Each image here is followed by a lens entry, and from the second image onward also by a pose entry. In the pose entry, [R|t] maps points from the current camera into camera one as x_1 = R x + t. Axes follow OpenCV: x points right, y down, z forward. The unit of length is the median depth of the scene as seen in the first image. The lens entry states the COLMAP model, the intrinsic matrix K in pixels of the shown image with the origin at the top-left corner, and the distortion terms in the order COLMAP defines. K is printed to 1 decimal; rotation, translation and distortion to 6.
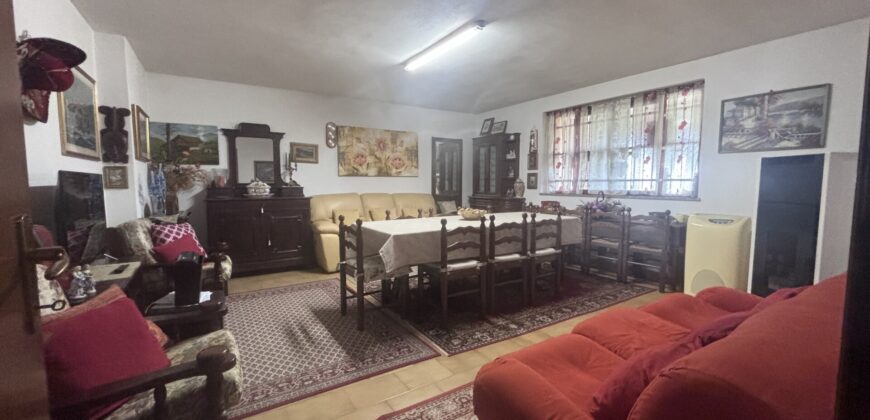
lens RADIAL K [[347.1, 0, 431.6], [0, 347.1, 207.9], [0, 0, 1]] dist [0.008973, 0.000202]
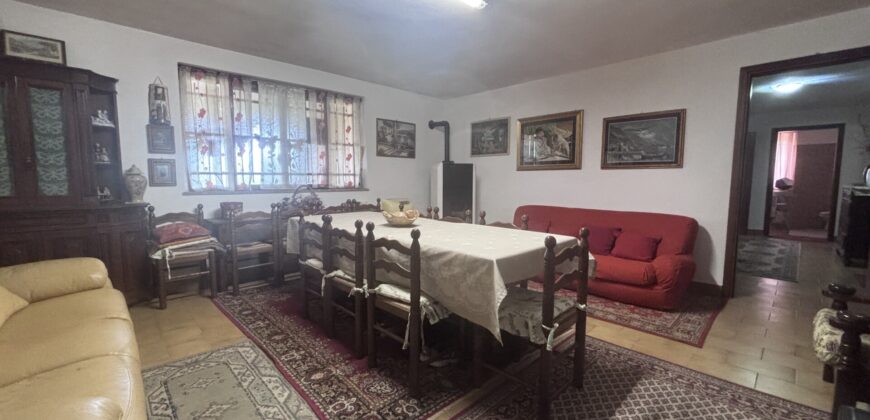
lens RADIAL K [[347.1, 0, 431.3], [0, 347.1, 215.6], [0, 0, 1]] dist [0.008973, 0.000202]
pose [[-0.192563, -0.108413, 0.975277, -0.536991], [0.068352, 0.989982, 0.123543, -0.066168], [-0.978901, 0.090452, -0.183223, 0.933381]]
